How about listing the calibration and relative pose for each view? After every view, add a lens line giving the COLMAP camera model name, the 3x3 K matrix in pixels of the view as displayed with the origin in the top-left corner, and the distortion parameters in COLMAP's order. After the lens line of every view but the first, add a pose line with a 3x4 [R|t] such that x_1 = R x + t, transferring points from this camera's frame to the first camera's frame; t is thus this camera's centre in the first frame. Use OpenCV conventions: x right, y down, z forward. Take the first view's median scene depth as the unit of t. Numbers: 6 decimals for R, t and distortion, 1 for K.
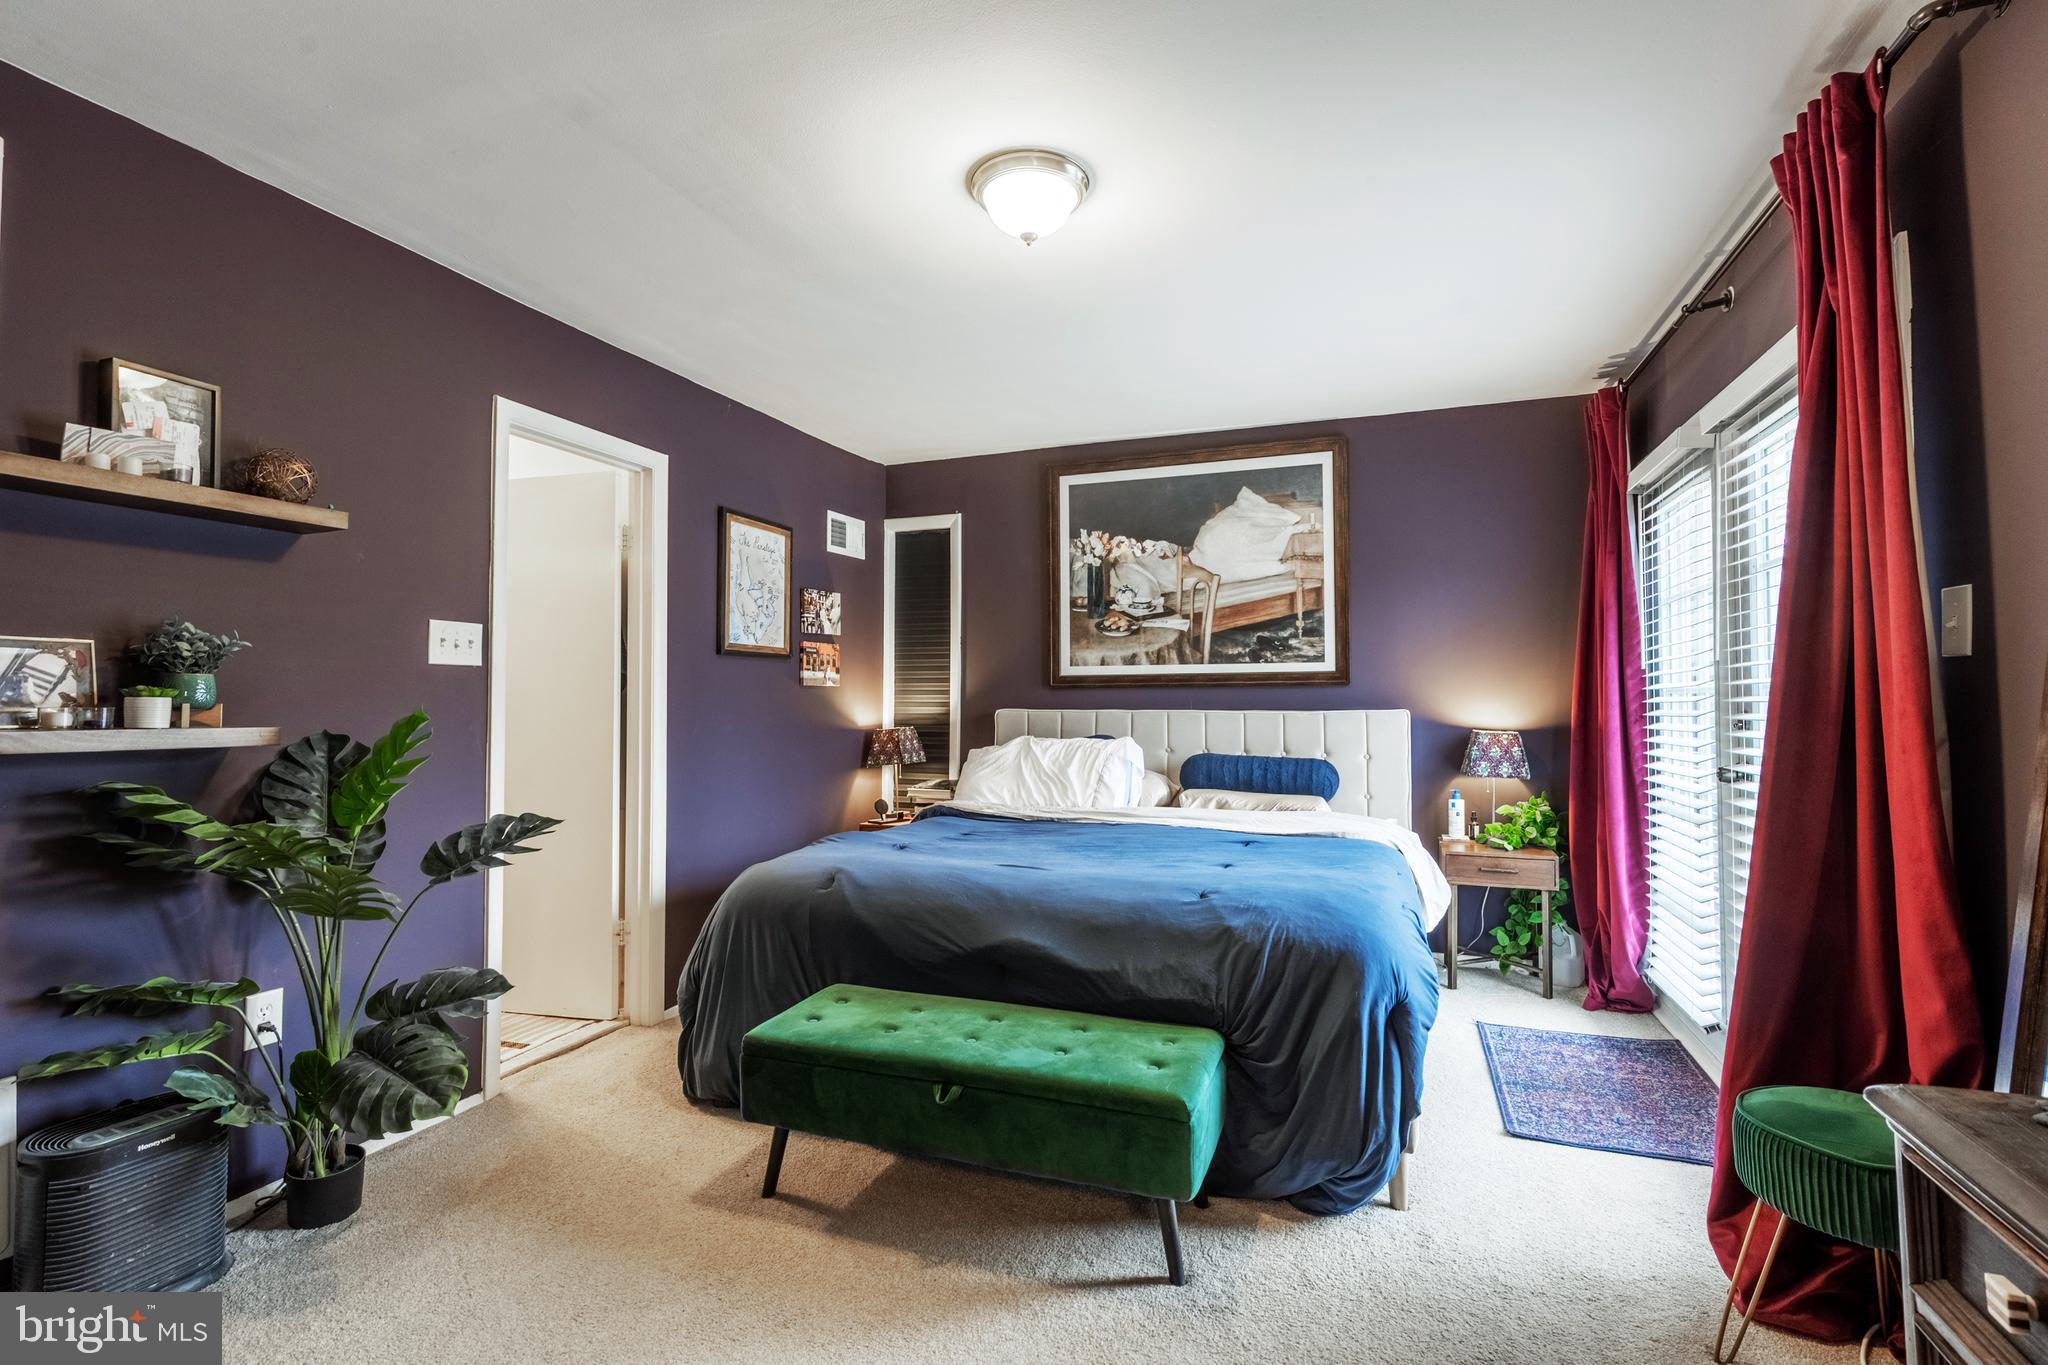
lens RADIAL K [[942.8, 0, 1024.0], [0, 942.8, 682.5], [0, 0, 1]] dist [-0.000102, 0.000410]
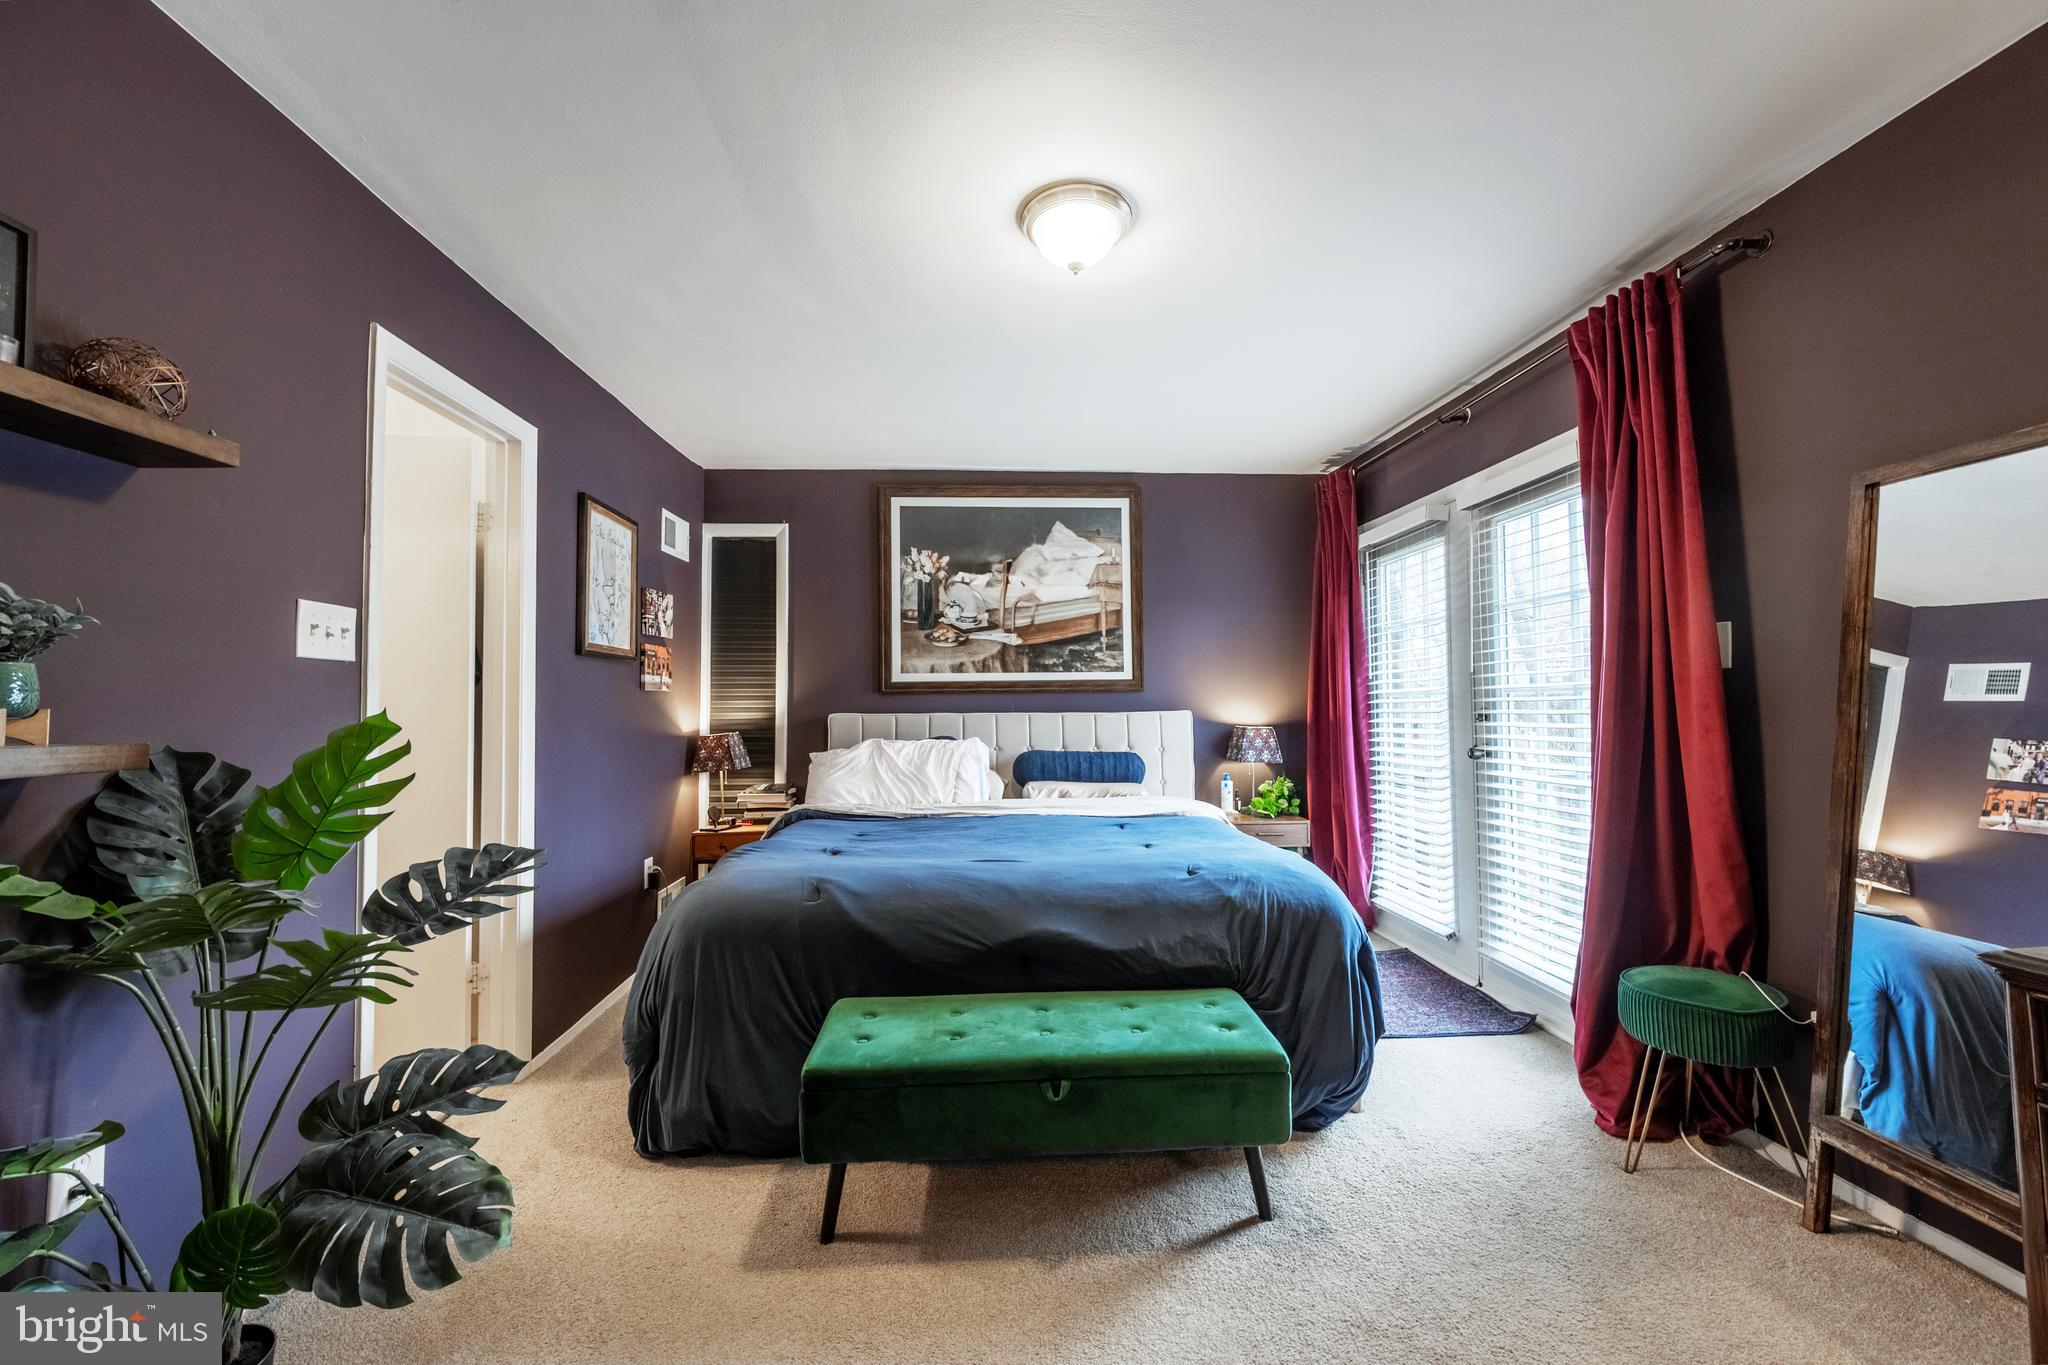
lens RADIAL K [[814.1, 0, 1024.0], [0, 814.1, 682.5], [0, 0, 1]] dist [-0.001310, -0.000361]
pose [[0.913770, 0.006385, 0.406183, -0.252740], [-0.001598, 0.999925, -0.012123, 0.005446], [-0.406230, 0.010429, 0.913712, 0.114207]]
